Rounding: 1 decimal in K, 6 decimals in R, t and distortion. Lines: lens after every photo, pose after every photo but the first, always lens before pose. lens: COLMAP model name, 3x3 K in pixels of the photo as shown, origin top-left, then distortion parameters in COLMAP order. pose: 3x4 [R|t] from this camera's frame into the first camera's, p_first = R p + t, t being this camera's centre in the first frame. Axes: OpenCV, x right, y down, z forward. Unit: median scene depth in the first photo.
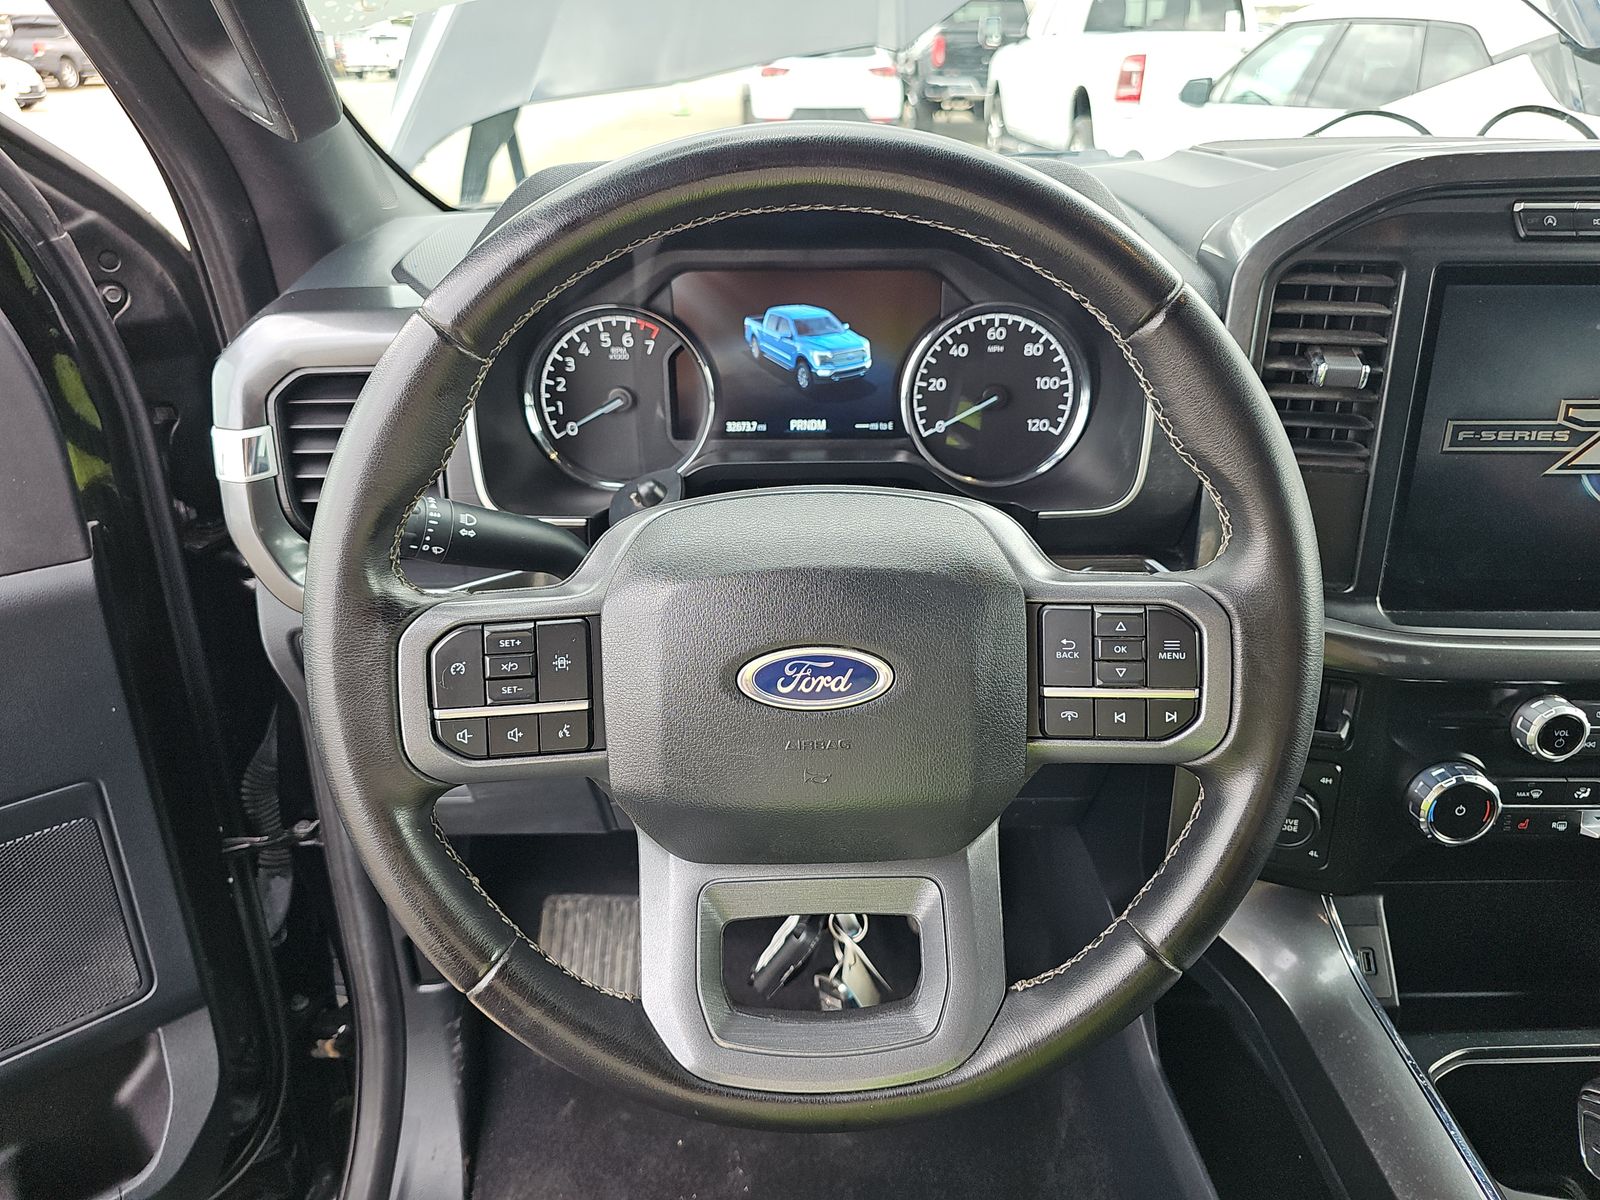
lens RADIAL K [[1089.2, 0, 800.0], [0, 1089.2, 600.0], [0, 0, 1]] dist [0.095551, -0.138812]
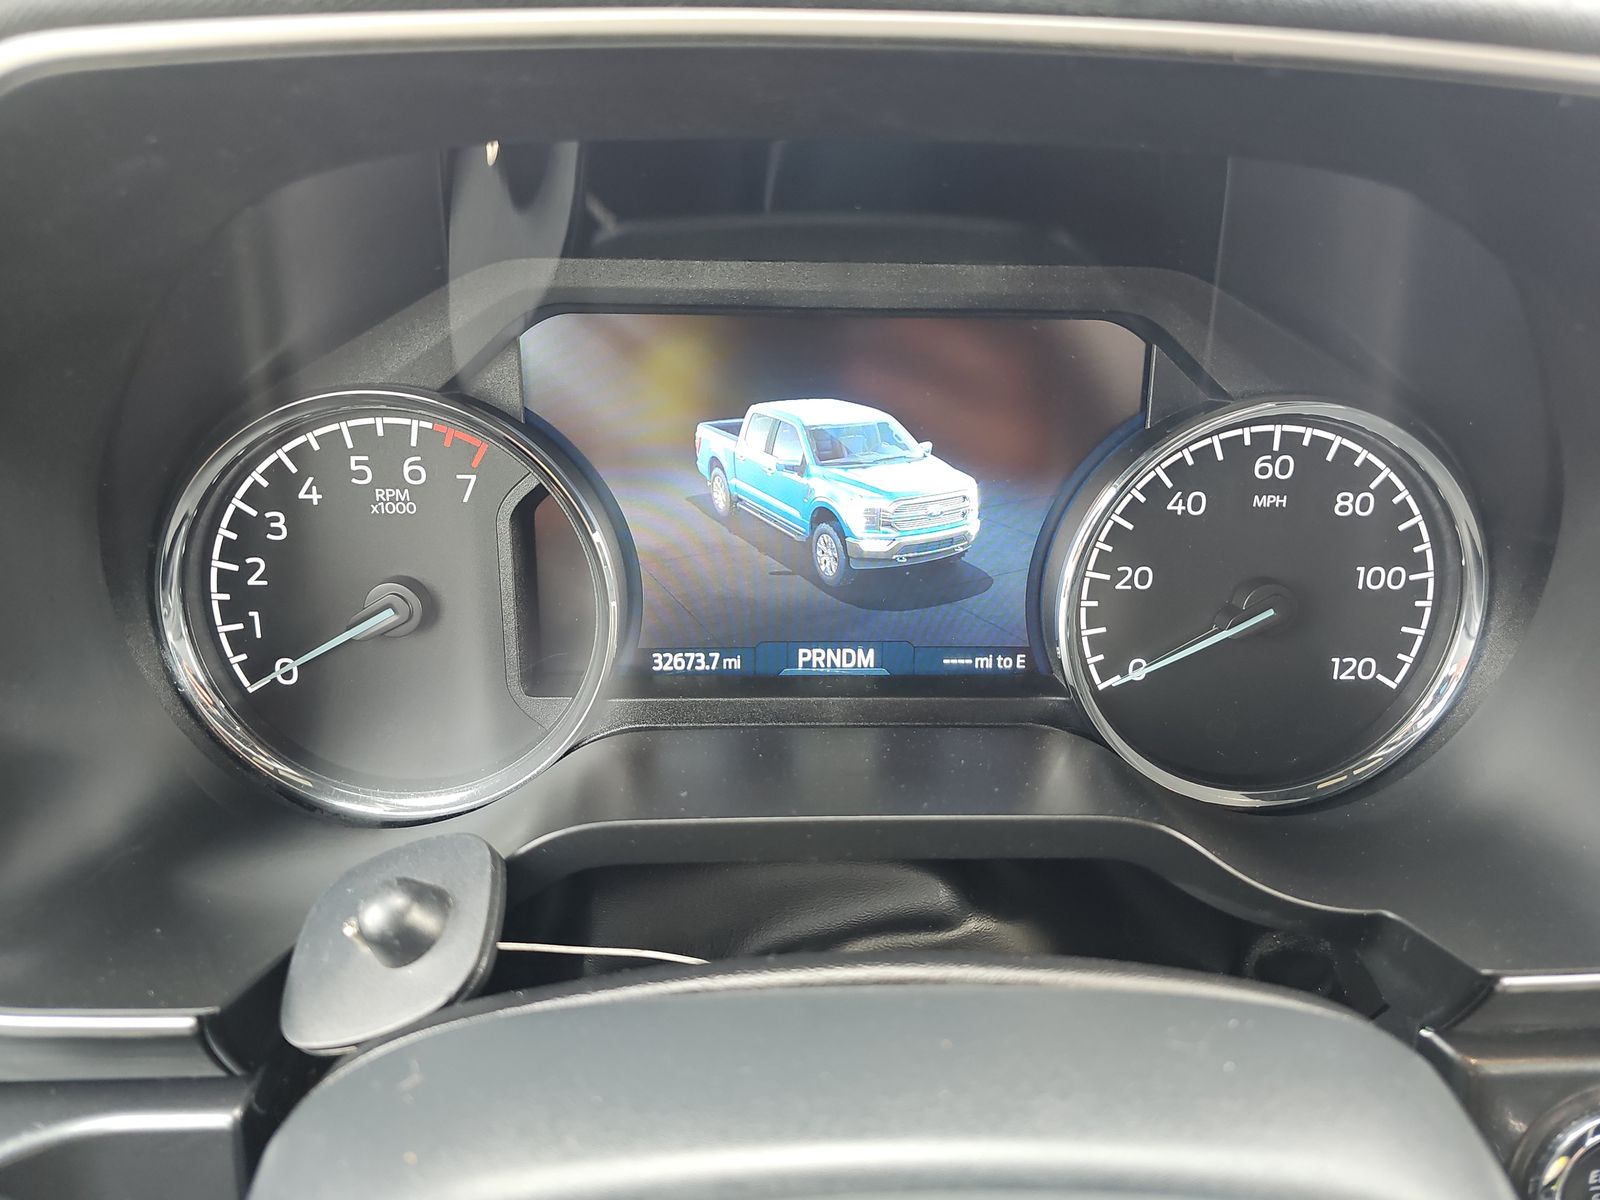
lens RADIAL K [[1095.1, 0, 820.5], [0, 1095.1, 615.8], [0, 0, 1]] dist [0.066606, -0.136625]
pose [[0.999287, 0.007950, 0.036903, -0.016376], [-0.005240, 0.997321, -0.072968, -0.150181], [-0.037384, 0.072723, 0.996651, 0.571738]]
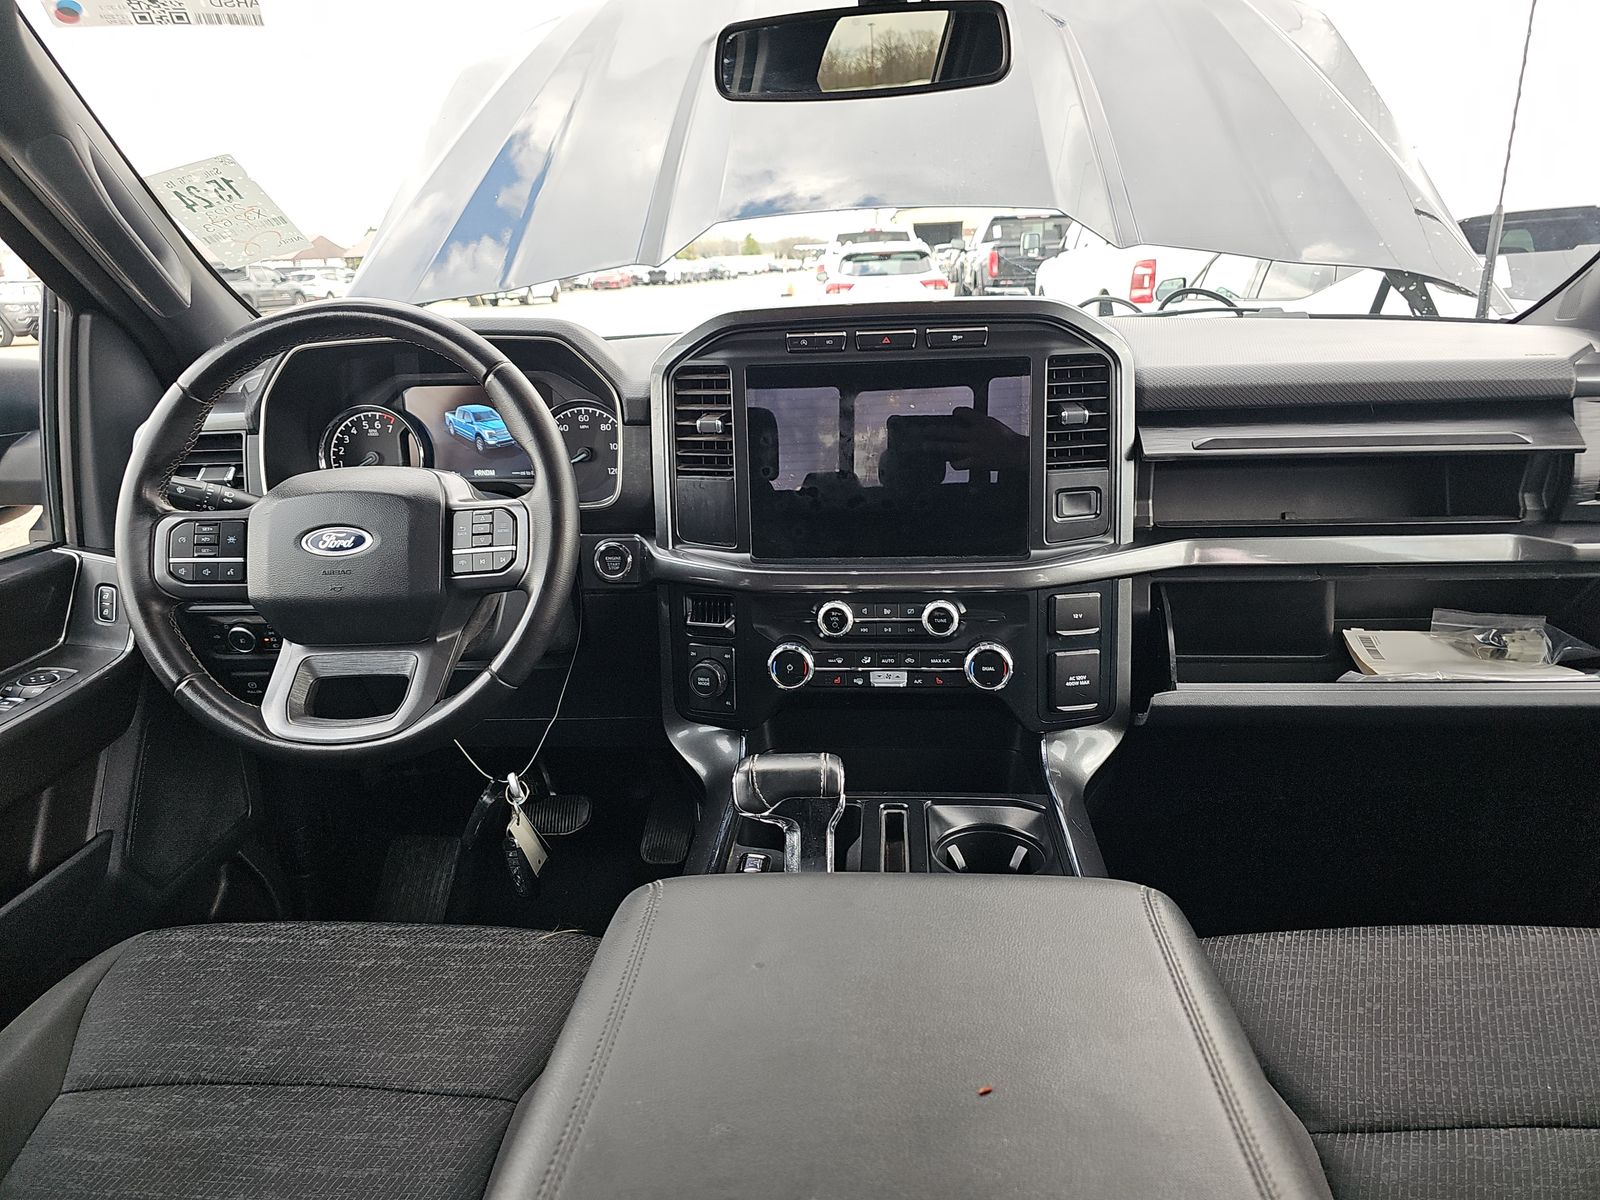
lens RADIAL K [[1089.2, 0, 800.0], [0, 1089.2, 600.0], [0, 0, 1]] dist [0.095551, -0.138812]
pose [[0.994642, -0.005701, -0.103225, 0.694593], [-0.011834, 0.985636, -0.168470, 0.328529], [0.102703, 0.168789, 0.980287, -0.616310]]
